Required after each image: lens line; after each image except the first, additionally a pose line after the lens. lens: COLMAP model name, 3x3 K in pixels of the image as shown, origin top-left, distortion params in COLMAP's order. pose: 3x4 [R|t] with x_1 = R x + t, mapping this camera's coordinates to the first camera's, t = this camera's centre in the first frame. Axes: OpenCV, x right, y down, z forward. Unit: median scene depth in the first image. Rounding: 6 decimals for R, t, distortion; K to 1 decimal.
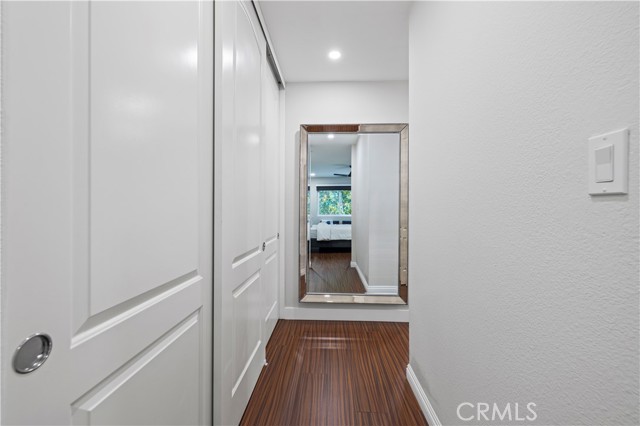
lens RADIAL K [[269.9, 0, 317.4], [0, 269.9, 212.1], [0, 0, 1]] dist [0.002364, 0.000893]
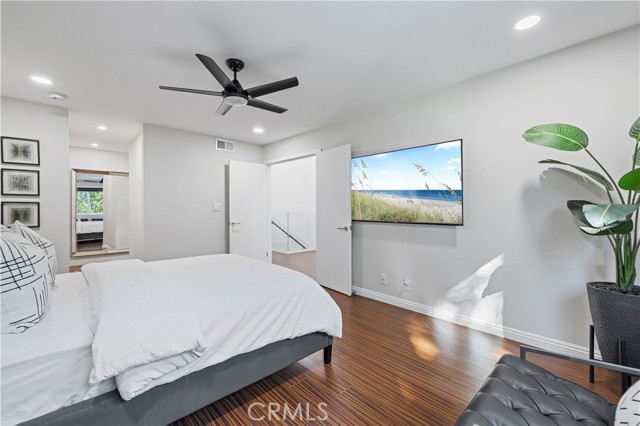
lens RADIAL K [[269.9, 0, 317.4], [0, 269.9, 212.1], [0, 0, 1]] dist [0.002364, 0.000893]
pose [[0.697221, -0.012491, 0.716747, -0.076613], [0.004291, 0.999903, 0.013251, -0.005481], [-0.716843, -0.006164, 0.697207, -0.579813]]
